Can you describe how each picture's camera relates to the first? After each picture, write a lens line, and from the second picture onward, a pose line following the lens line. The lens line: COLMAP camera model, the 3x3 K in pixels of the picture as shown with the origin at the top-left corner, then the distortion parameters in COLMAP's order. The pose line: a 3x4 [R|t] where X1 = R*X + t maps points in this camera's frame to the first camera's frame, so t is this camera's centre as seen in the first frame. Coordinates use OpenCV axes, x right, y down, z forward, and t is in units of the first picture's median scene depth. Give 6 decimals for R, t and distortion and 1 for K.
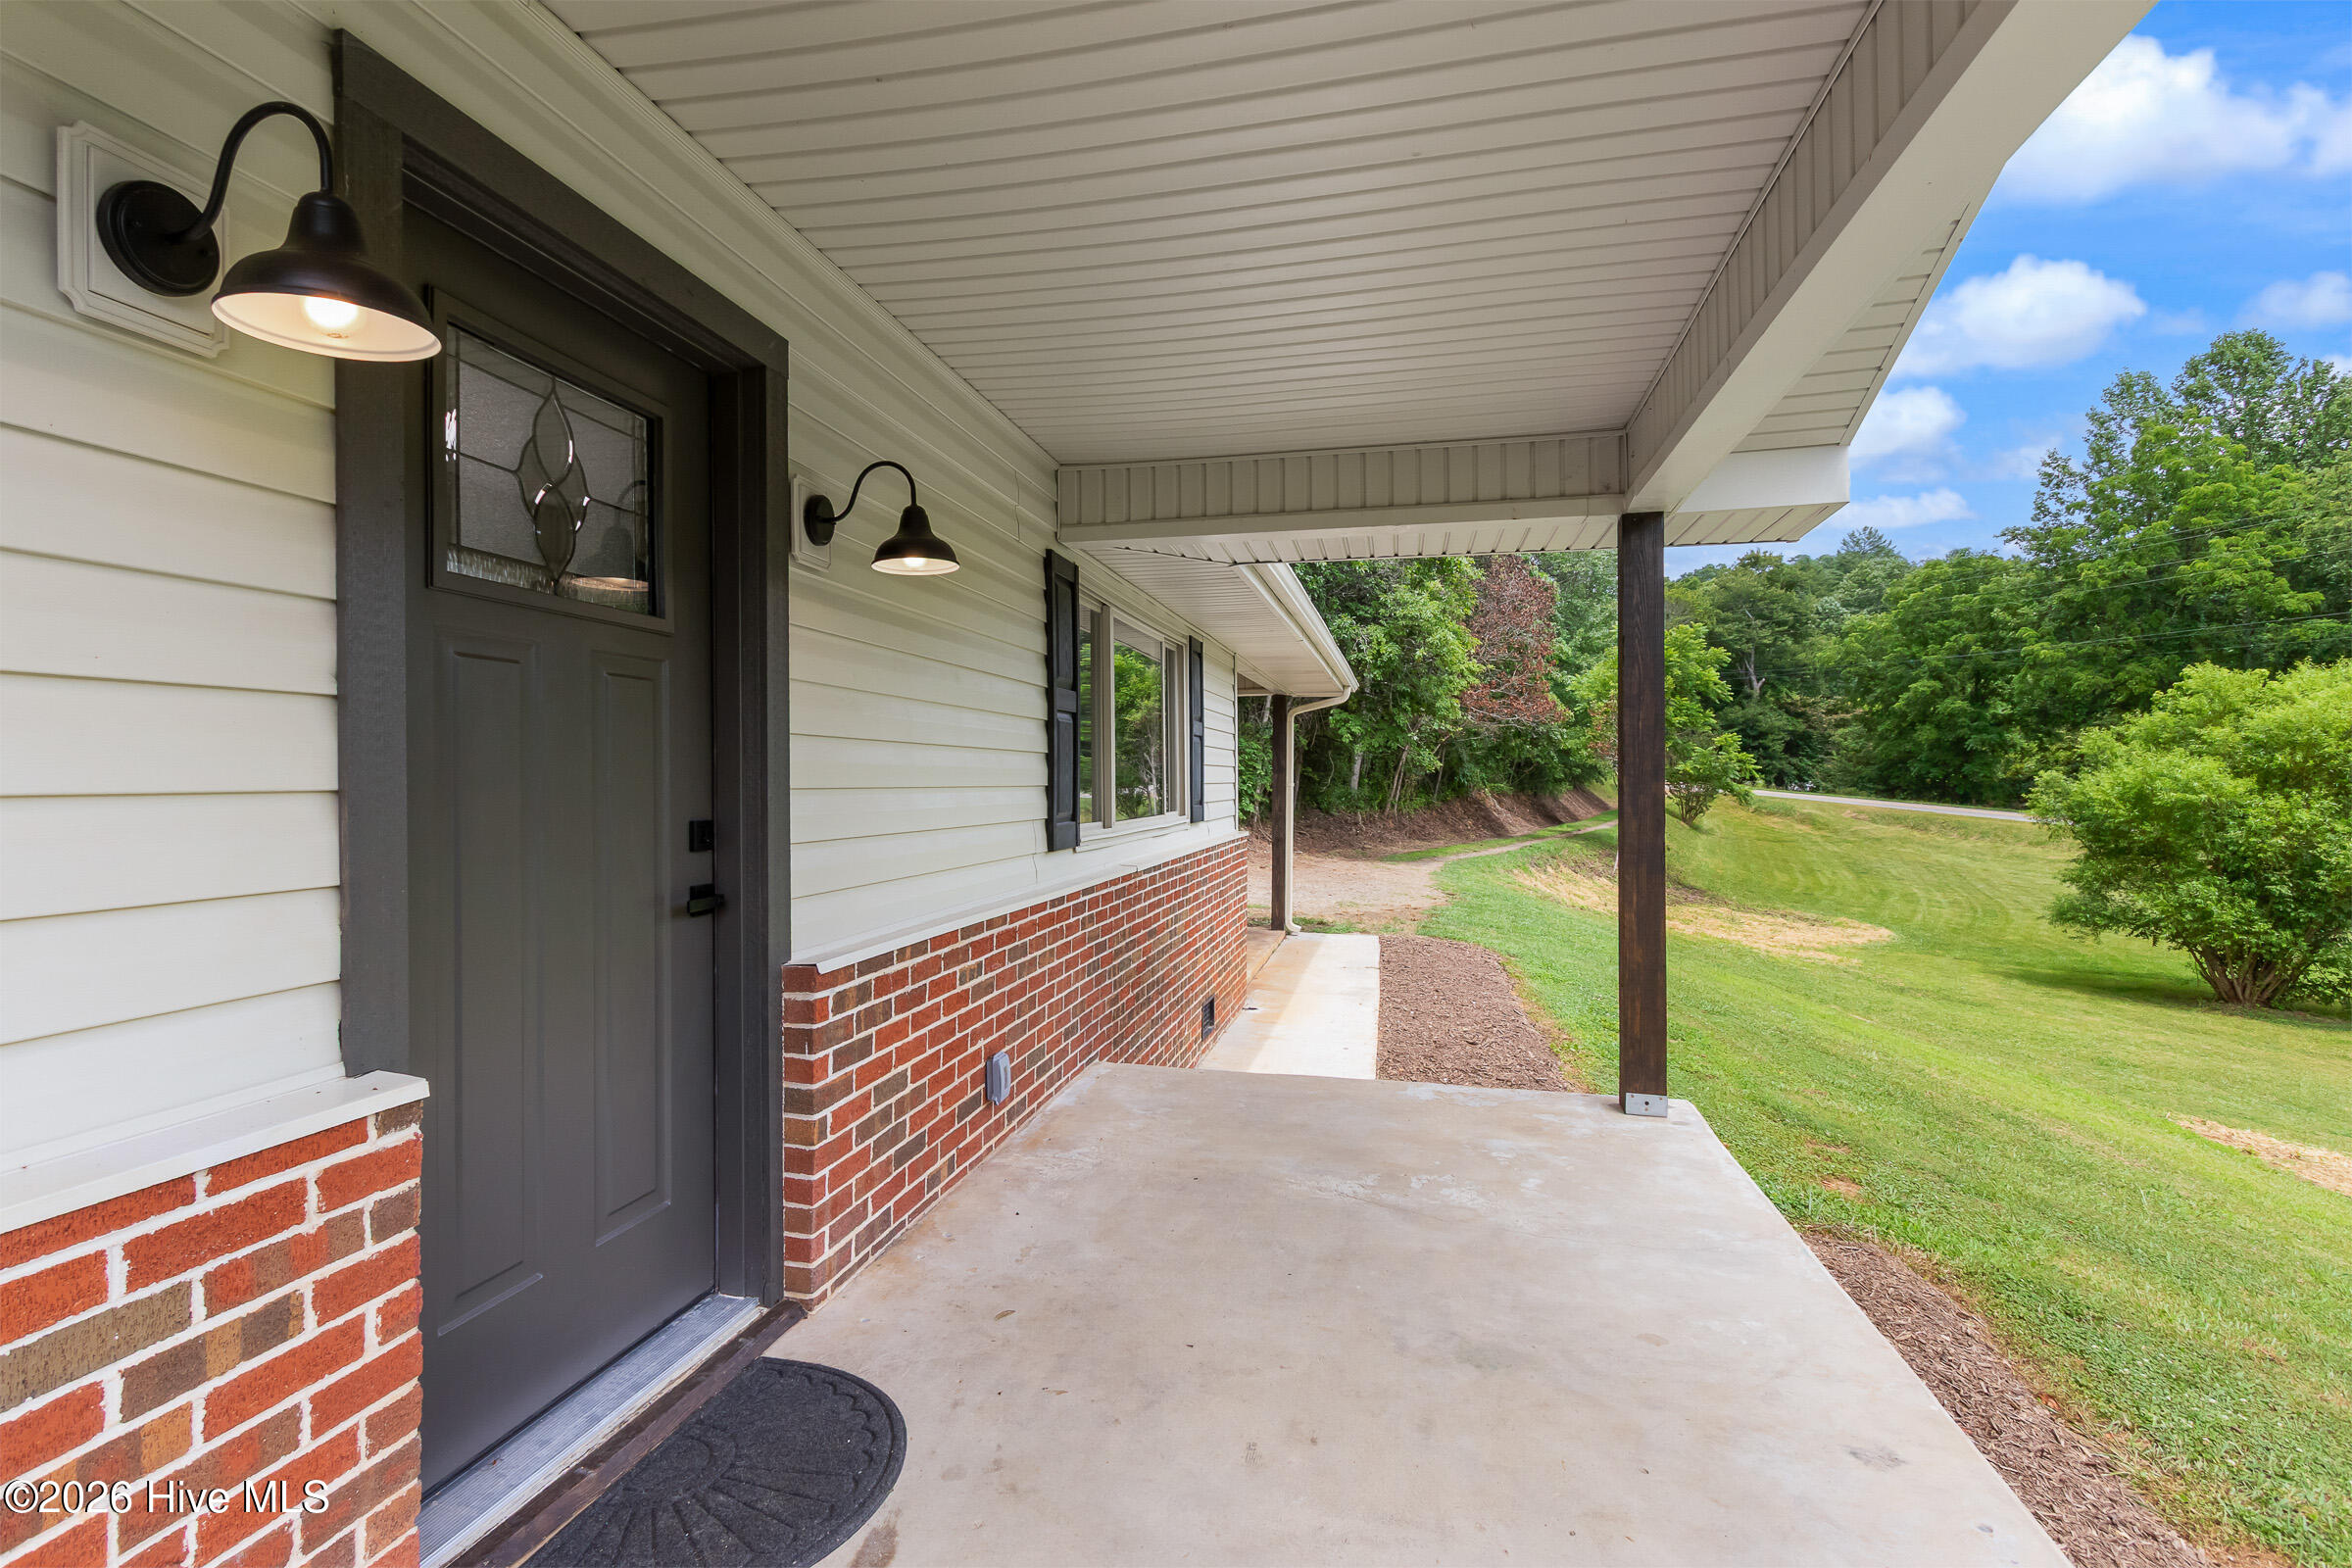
lens RADIAL K [[1105.2, 0, 1179.9], [0, 1105.2, 787.9], [0, 0, 1]] dist [-0.008351, 0.000709]
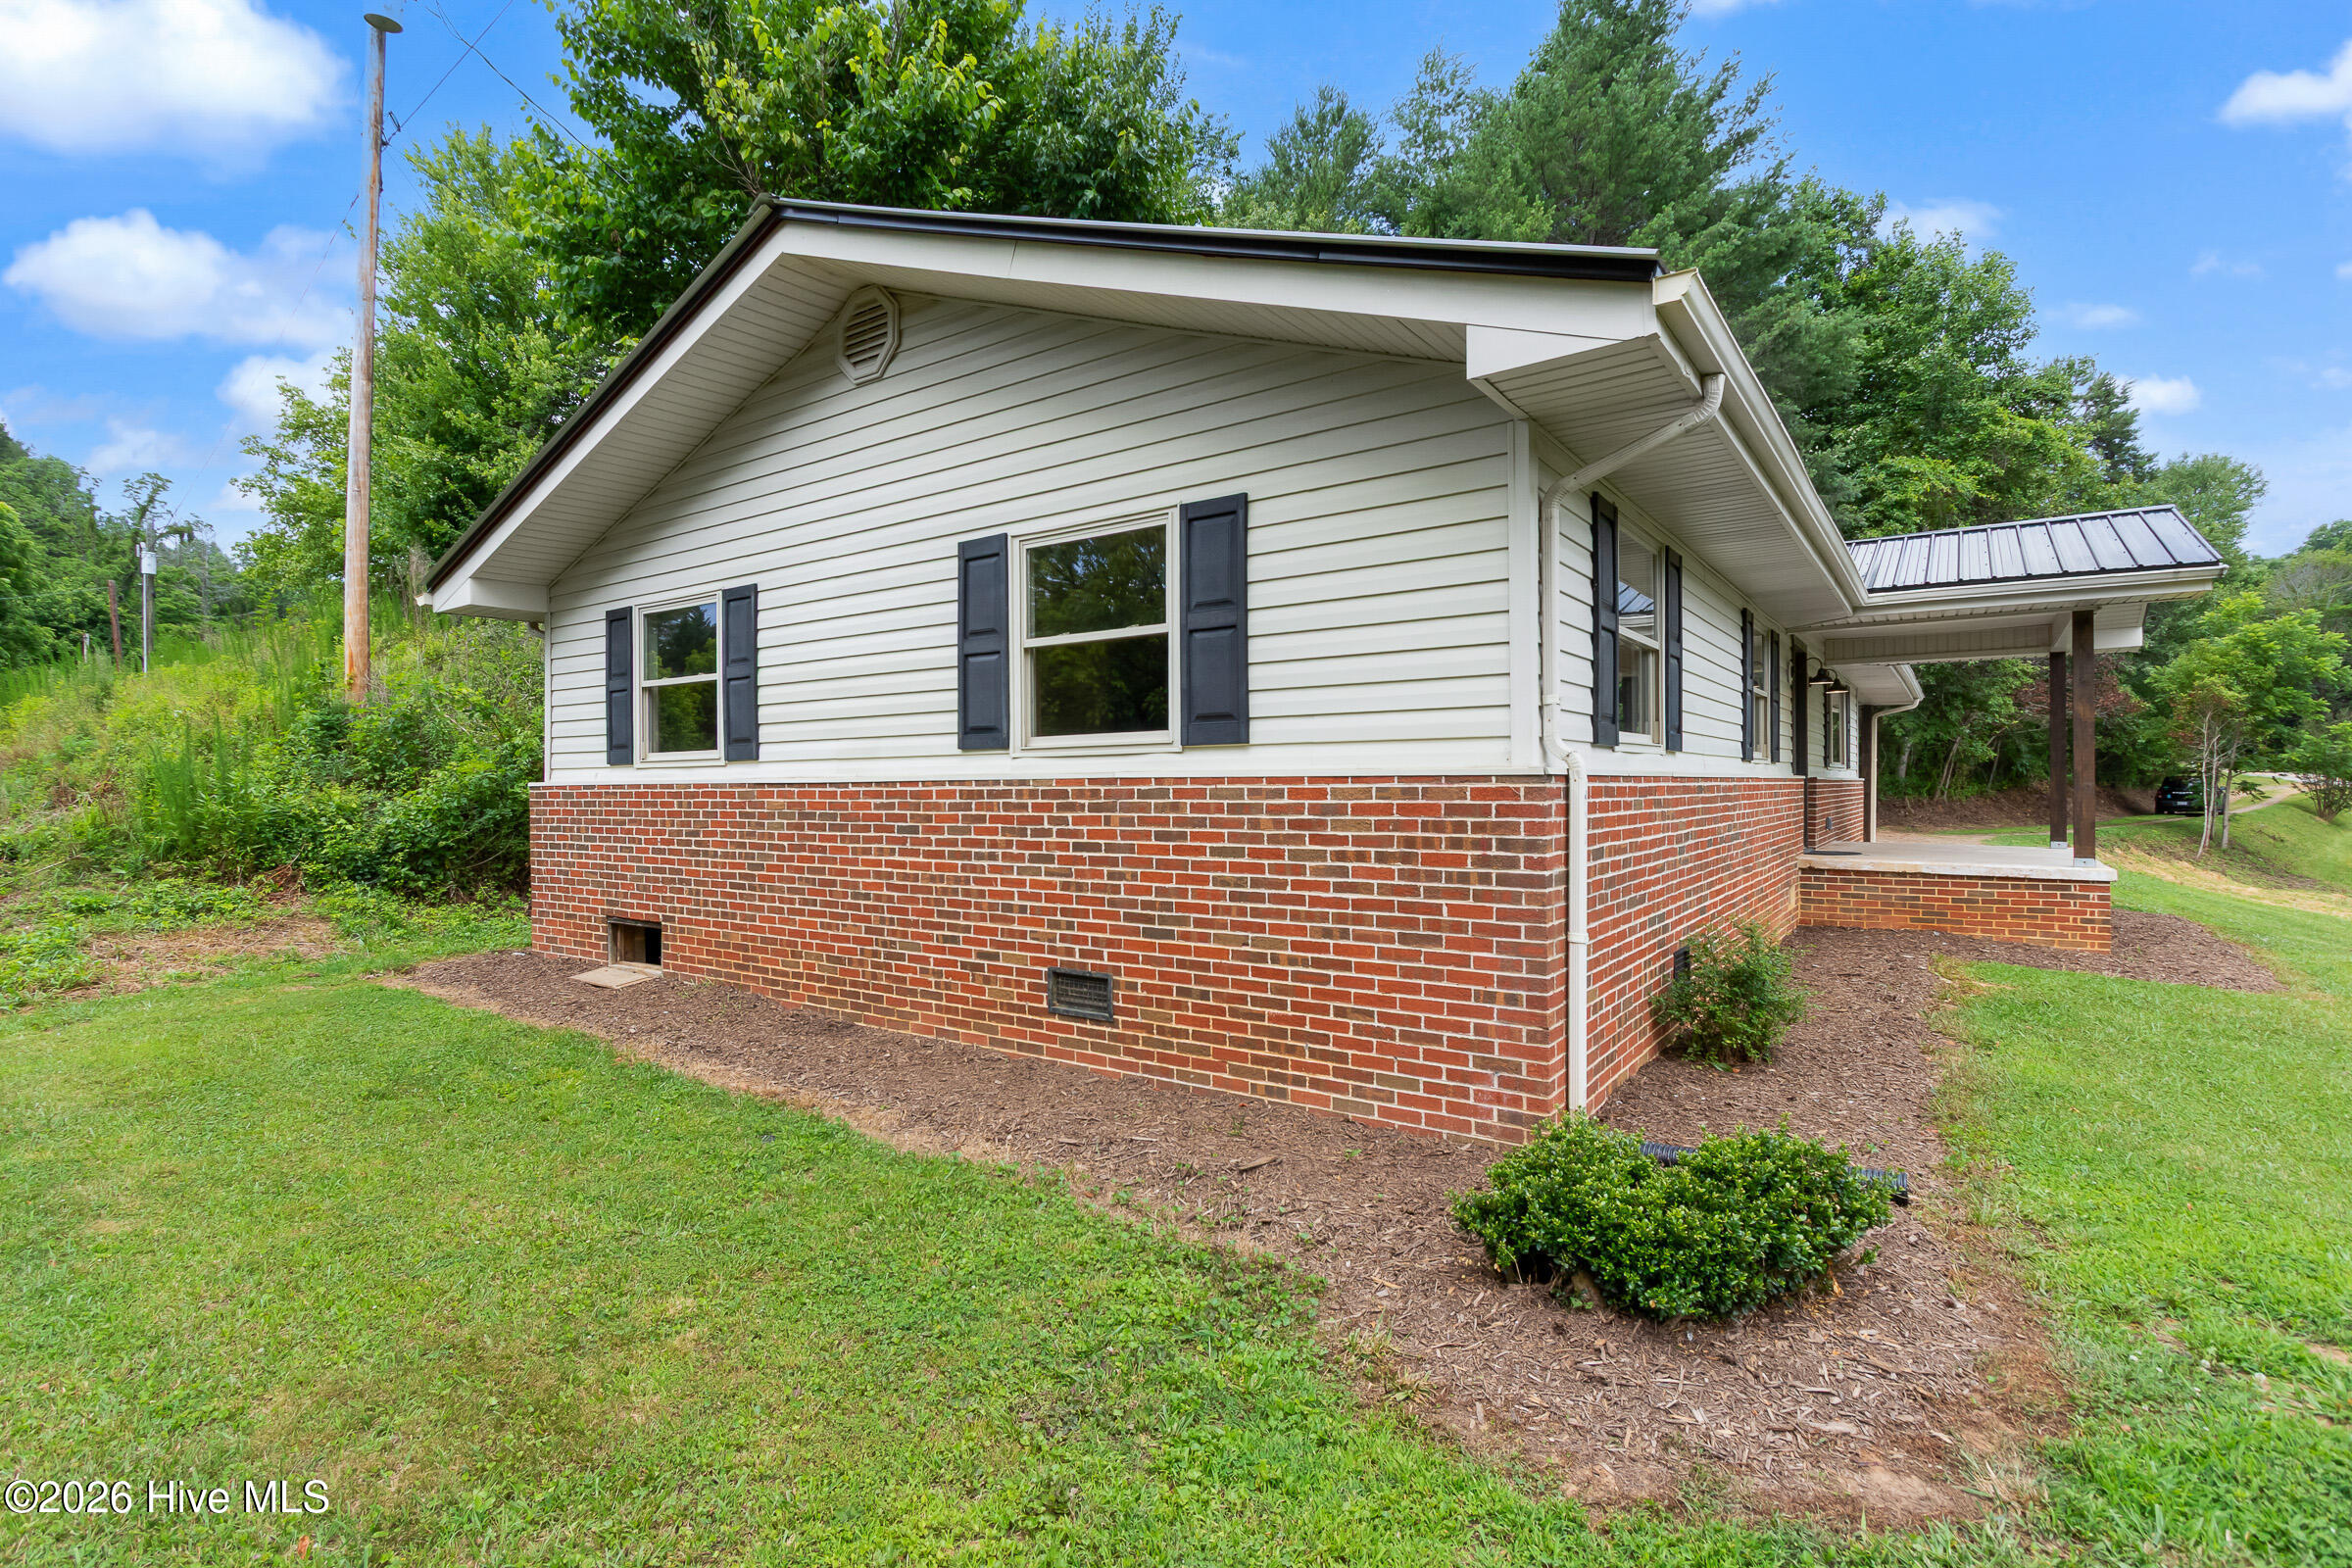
lens RADIAL K [[1105.2, 0, 1165.6], [0, 1105.2, 787.9], [0, 0, 1]] dist [-0.008351, 0.000709]
pose [[0.912584, 0.001294, -0.408888, -0.071433], [-0.002508, 0.999994, -0.002435, 0.016930], [0.408882, 0.003247, 0.912582, -0.345446]]
